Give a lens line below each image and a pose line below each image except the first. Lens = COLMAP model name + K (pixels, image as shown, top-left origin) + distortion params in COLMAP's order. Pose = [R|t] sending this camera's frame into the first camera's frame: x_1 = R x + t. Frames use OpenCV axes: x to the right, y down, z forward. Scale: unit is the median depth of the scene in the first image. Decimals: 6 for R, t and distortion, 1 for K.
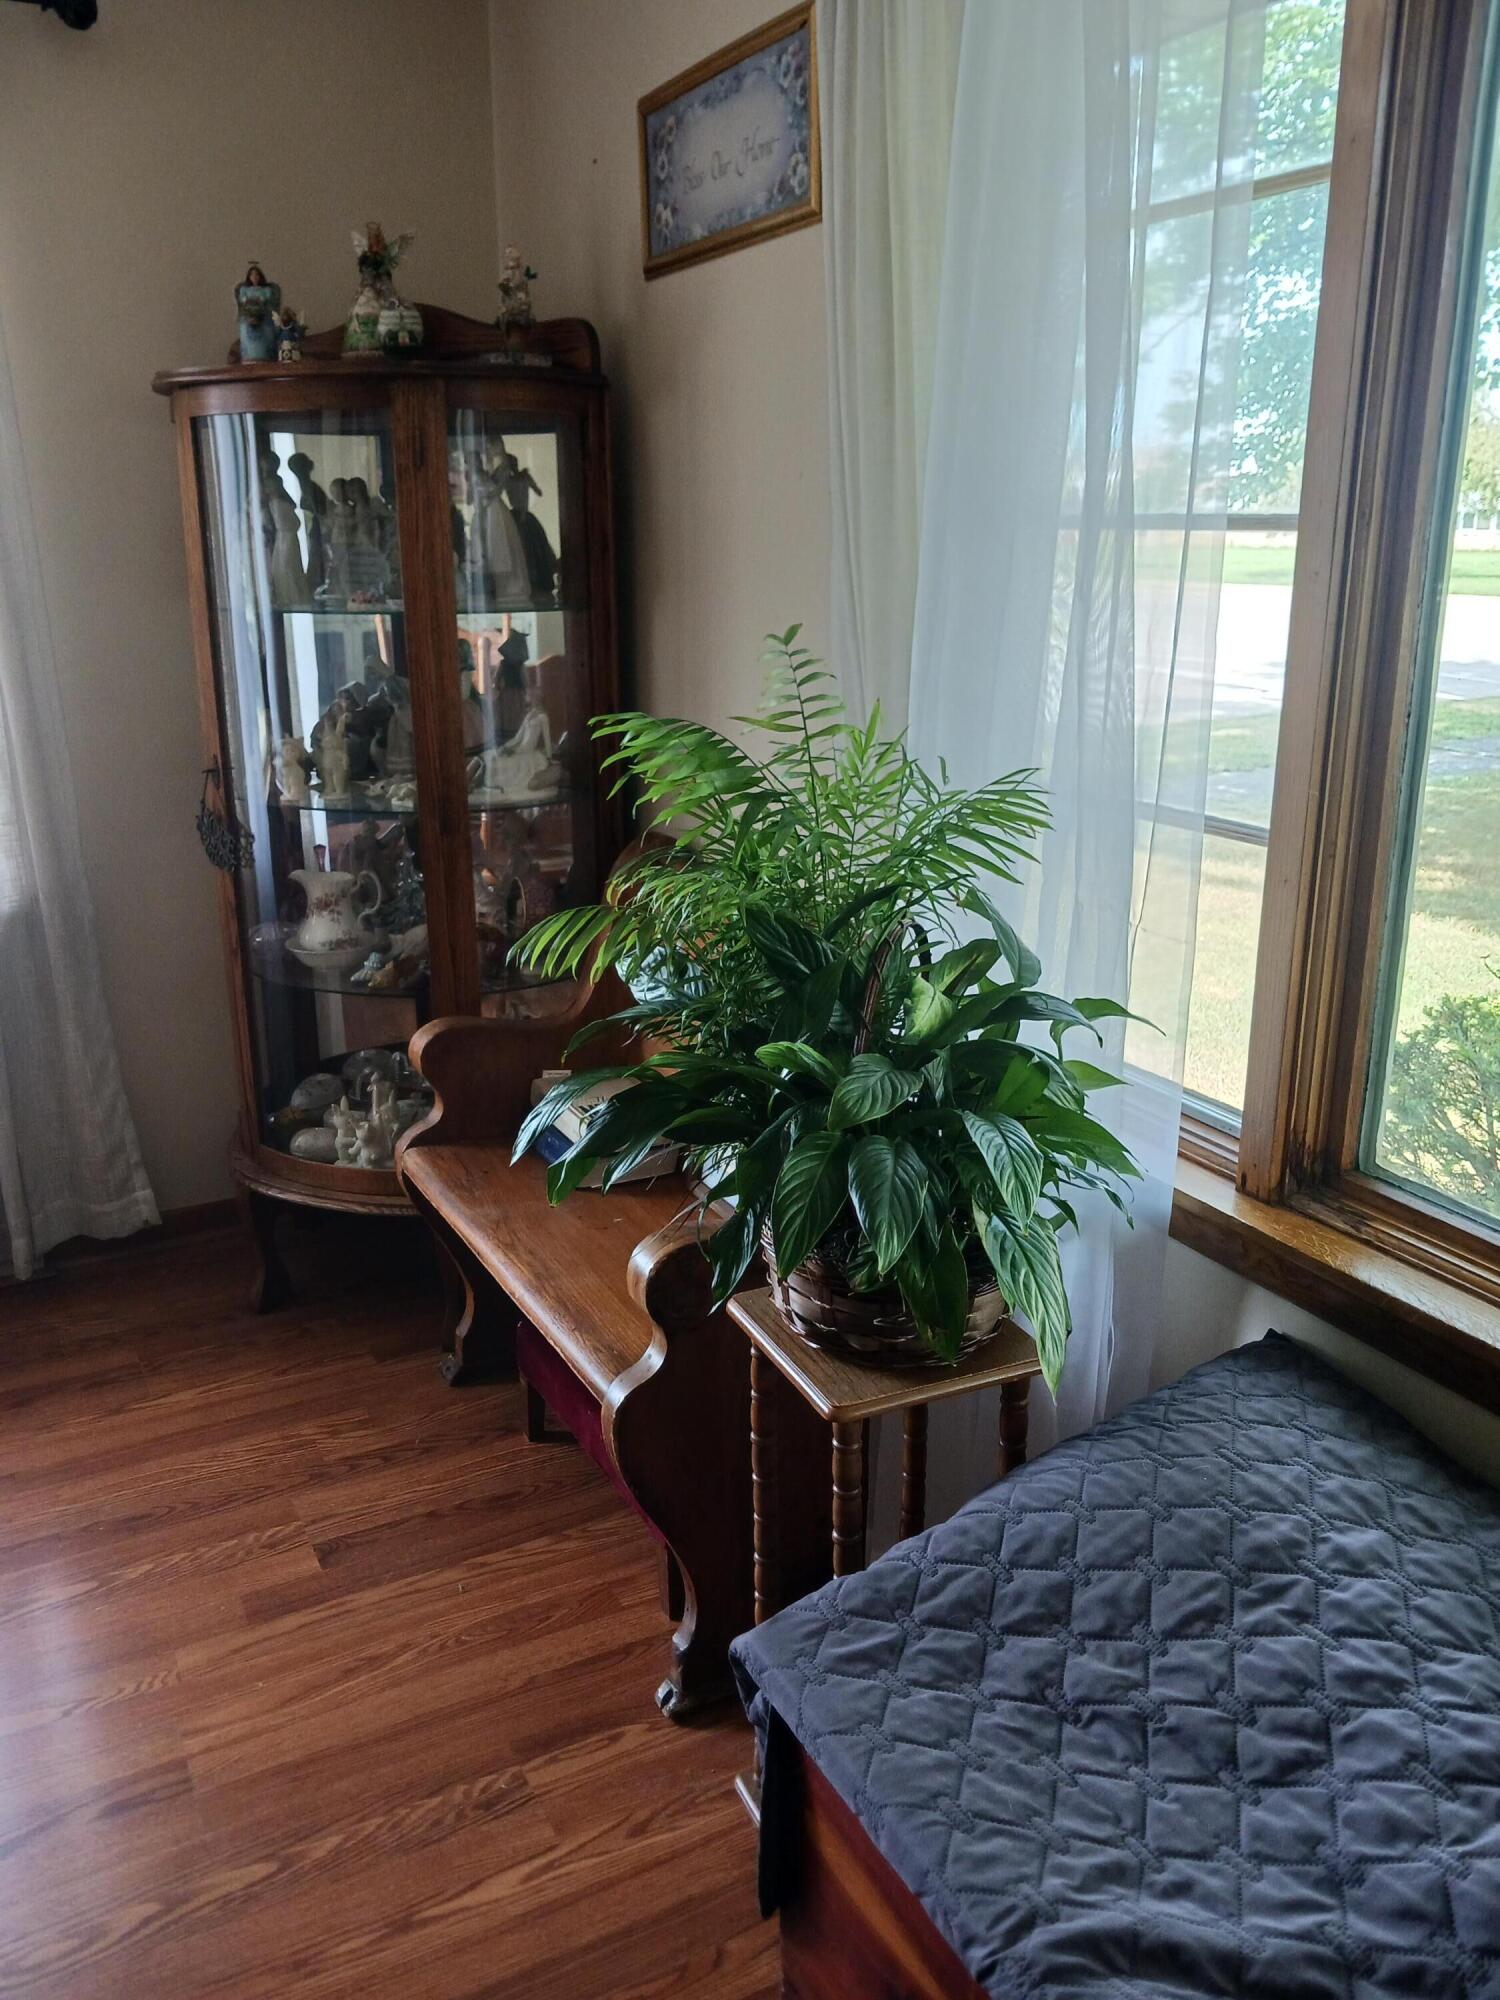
lens RADIAL K [[1575.7, 0, 750.0], [0, 1575.7, 1000.0], [0, 0, 1]] dist [0.046113, -0.084649]
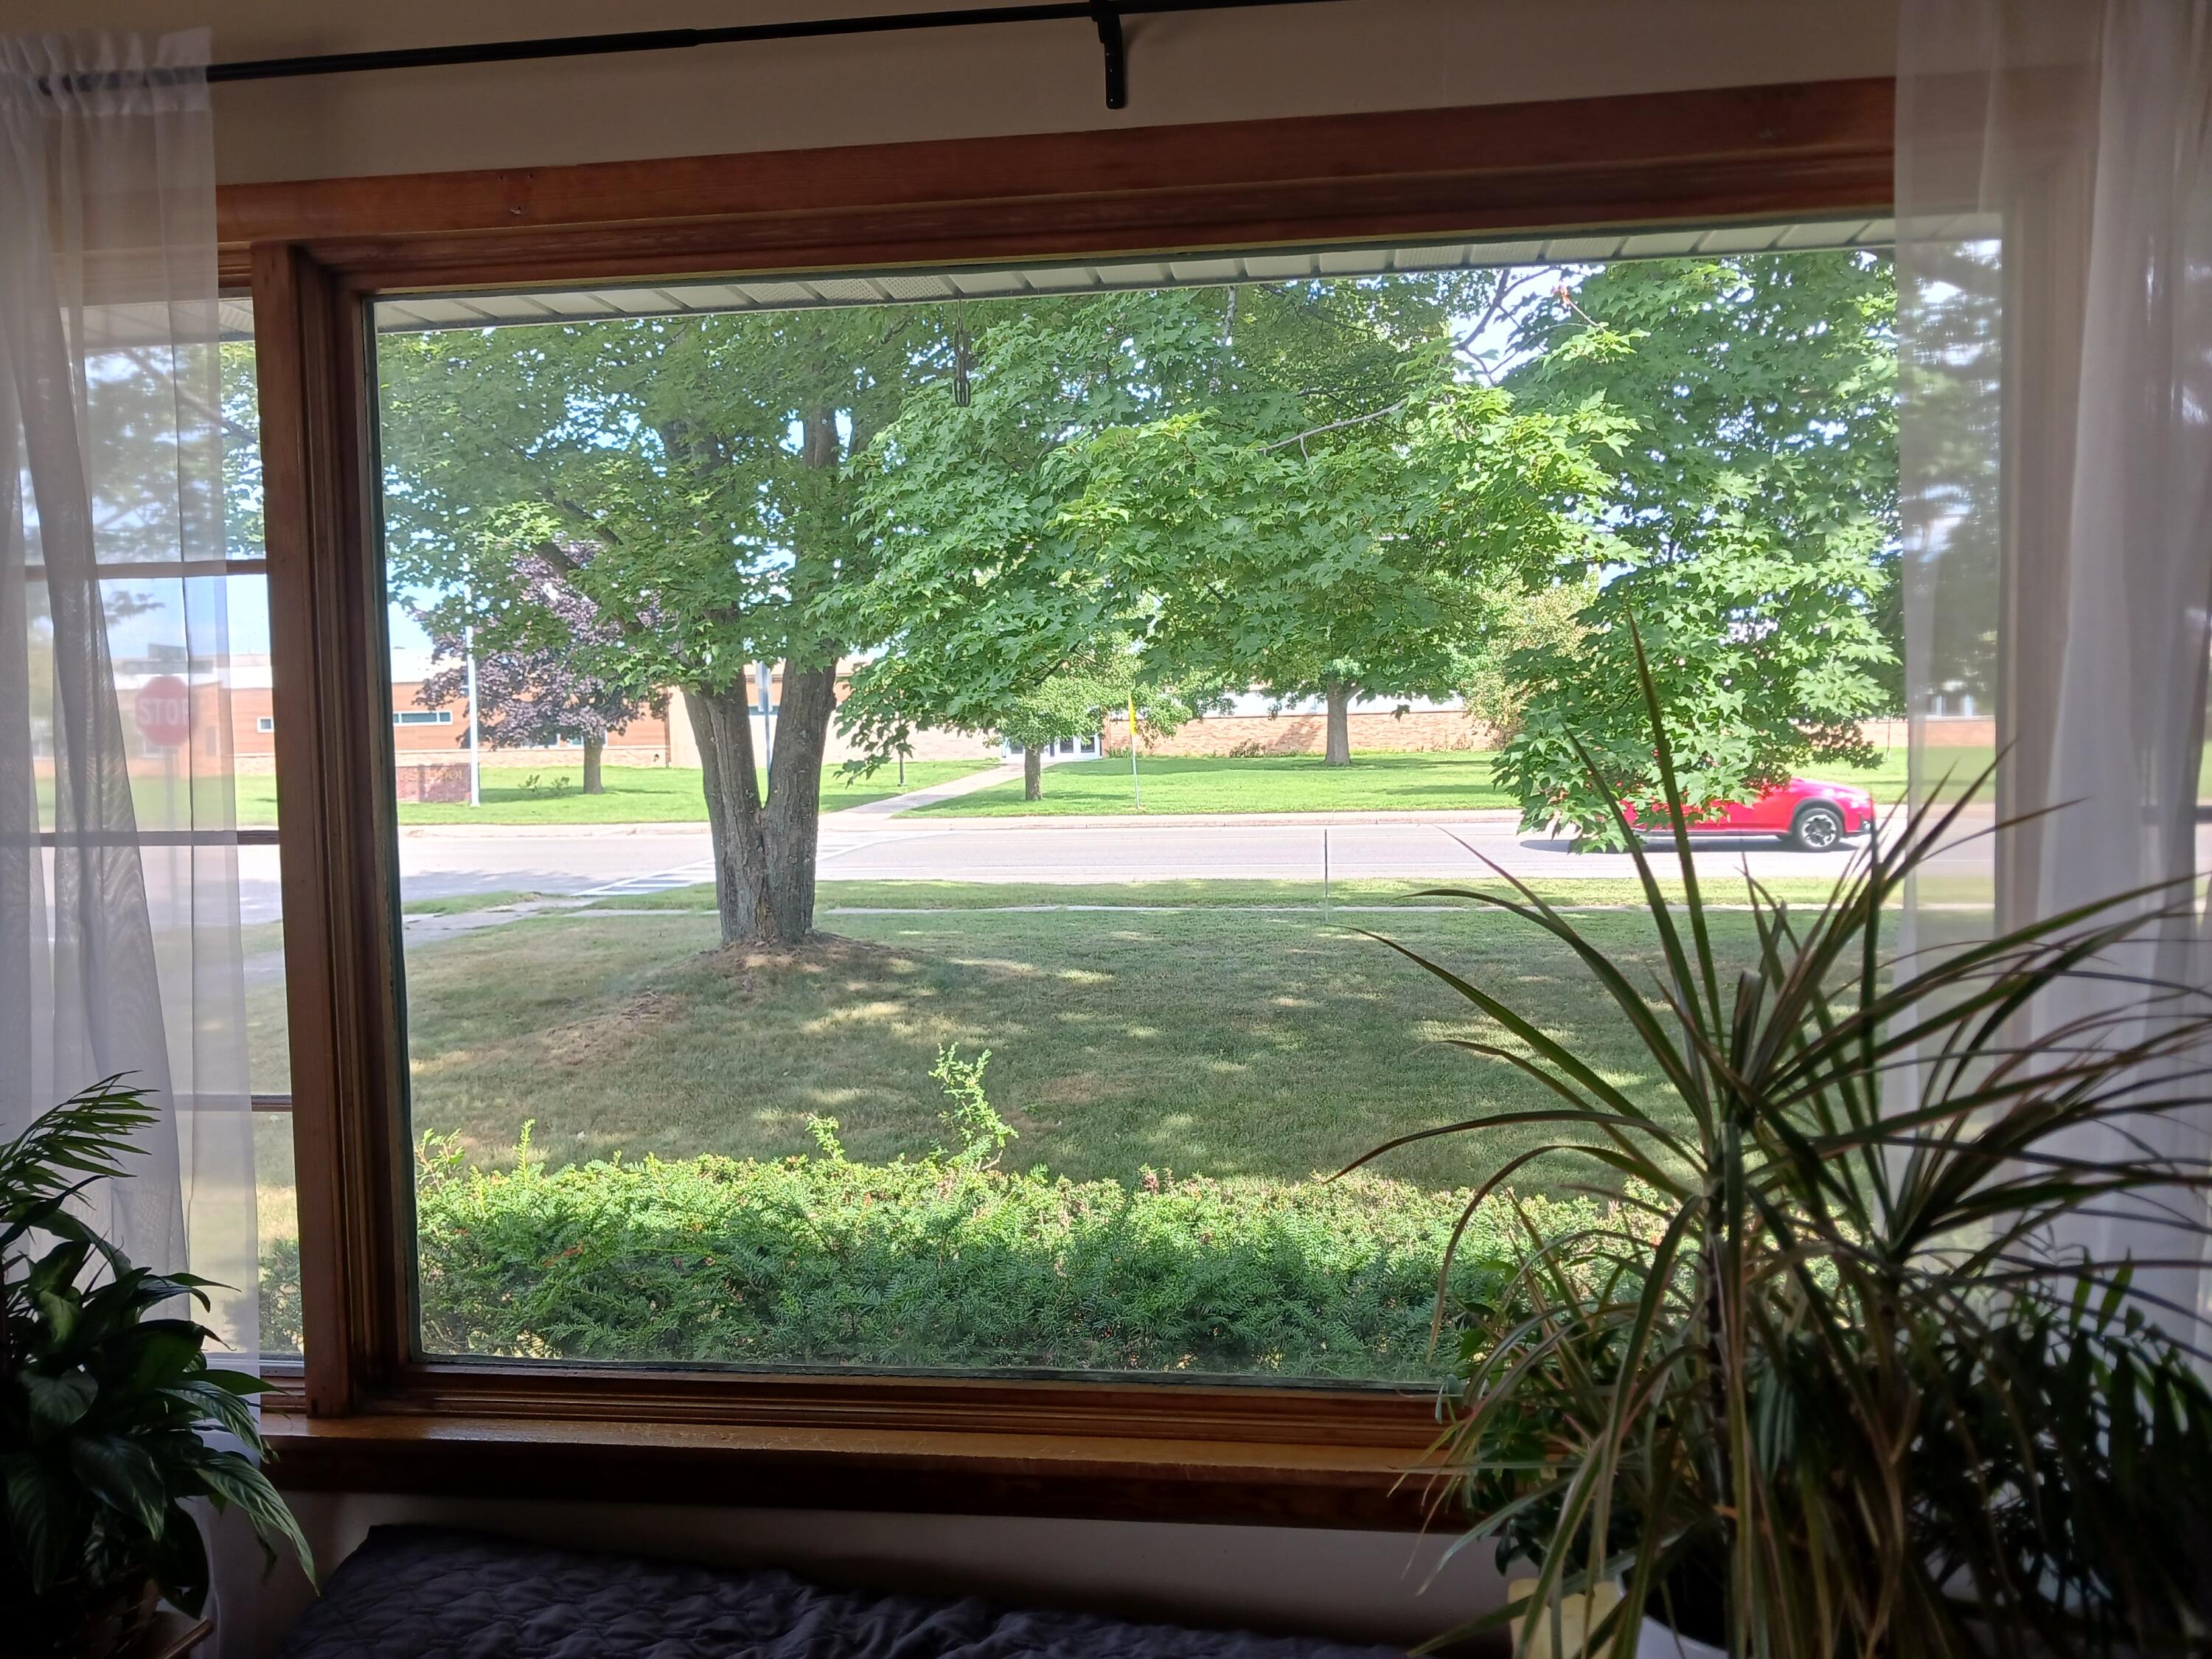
lens RADIAL K [[1787.0, 0, 1106.0], [0, 1787.0, 829.5], [0, 0, 1]] dist [0.007119, -0.059700]
pose [[0.577273, -0.069065, 0.813625, -0.353374], [0.255676, 0.961600, -0.099778, -0.007564], [-0.775491, 0.265624, 0.572764, -0.247709]]
